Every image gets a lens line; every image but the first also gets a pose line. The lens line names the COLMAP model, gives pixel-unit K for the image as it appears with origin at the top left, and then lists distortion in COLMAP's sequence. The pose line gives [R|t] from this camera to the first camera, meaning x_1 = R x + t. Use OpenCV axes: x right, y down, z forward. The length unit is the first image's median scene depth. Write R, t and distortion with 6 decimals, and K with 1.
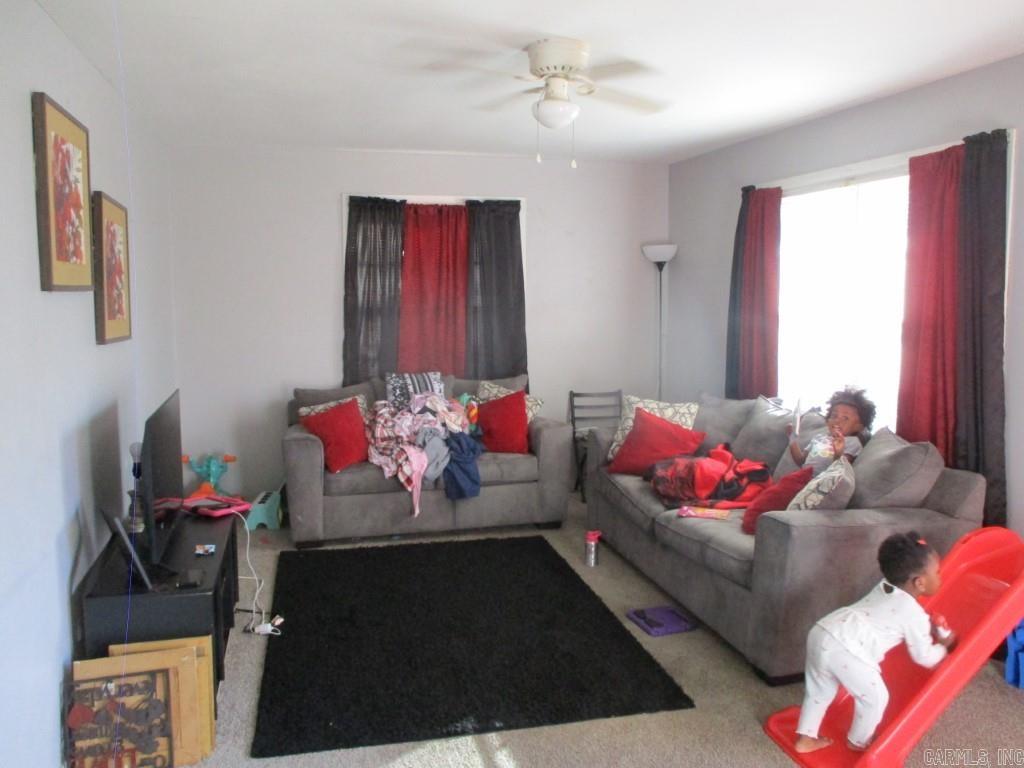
lens RADIAL K [[838.2, 0, 515.7], [0, 838.2, 381.4], [0, 0, 1]] dist [-0.043152, 0.012938]
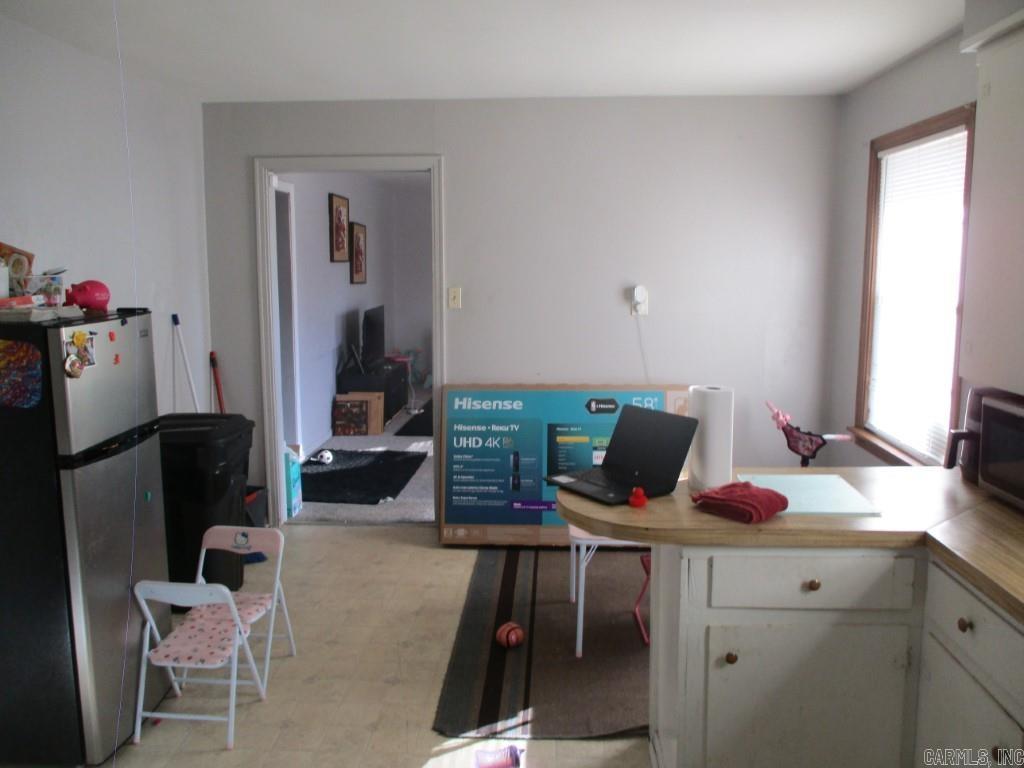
lens RADIAL K [[838.2, 0, 512.3], [0, 838.2, 377.0], [0, 0, 1]] dist [-0.043152, 0.012938]
pose [[0.952254, 0.043396, -0.302209, 0.842549], [-0.035134, 0.998847, 0.032722, 0.157114], [0.303280, -0.020542, 0.952680, -1.443856]]
